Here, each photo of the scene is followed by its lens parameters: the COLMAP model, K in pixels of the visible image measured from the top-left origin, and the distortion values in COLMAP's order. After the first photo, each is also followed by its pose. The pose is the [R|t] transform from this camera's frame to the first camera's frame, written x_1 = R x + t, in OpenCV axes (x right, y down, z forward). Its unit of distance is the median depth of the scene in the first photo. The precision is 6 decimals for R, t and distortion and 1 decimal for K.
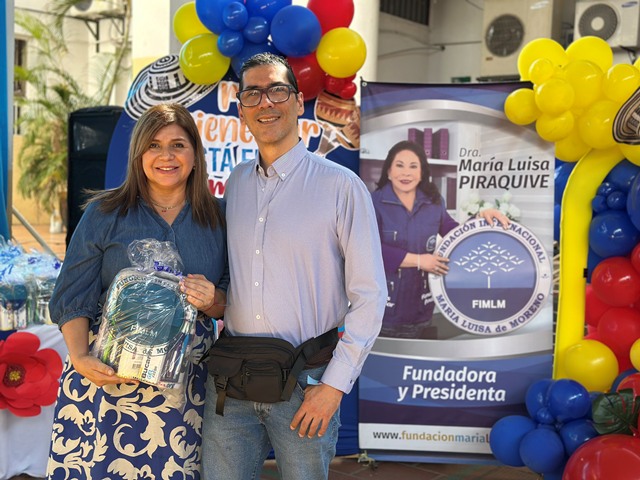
lens RADIAL K [[887.1, 0, 320.0], [0, 887.1, 240.0], [0, 0, 1]] dist [0.167675, -0.077052]
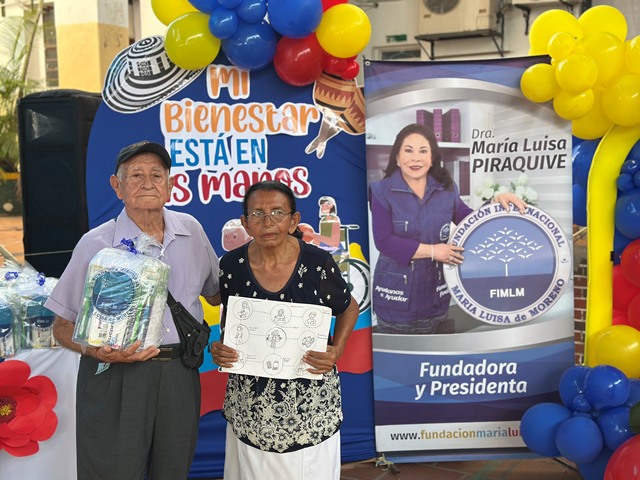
lens RADIAL K [[887.1, 0, 320.0], [0, 887.1, 240.0], [0, 0, 1]] dist [0.167675, -0.077052]
pose [[0.991690, -0.053866, 0.116830, -0.116430], [0.047313, 0.997186, 0.058157, -0.049110], [-0.119634, -0.052146, 0.991448, 0.083323]]
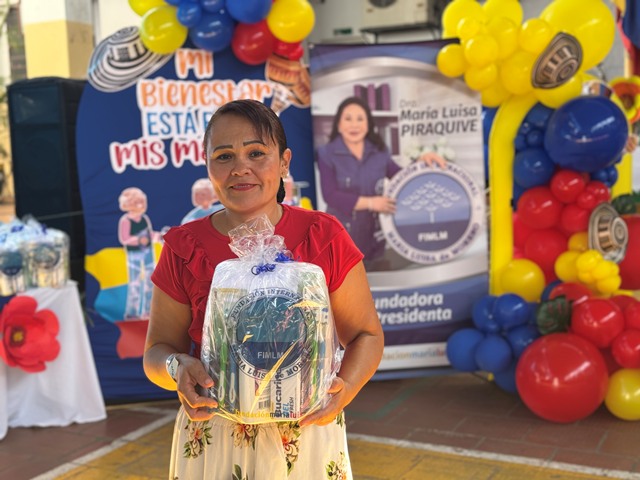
lens RADIAL K [[896.8, 0, 320.0], [0, 896.8, 240.0], [0, 0, 1]] dist [0.132516, 0.010309]
pose [[0.983523, -0.080657, 0.161795, -0.138907], [0.071910, 0.995652, 0.059217, -0.002170], [-0.165867, -0.046606, 0.985046, -0.107653]]
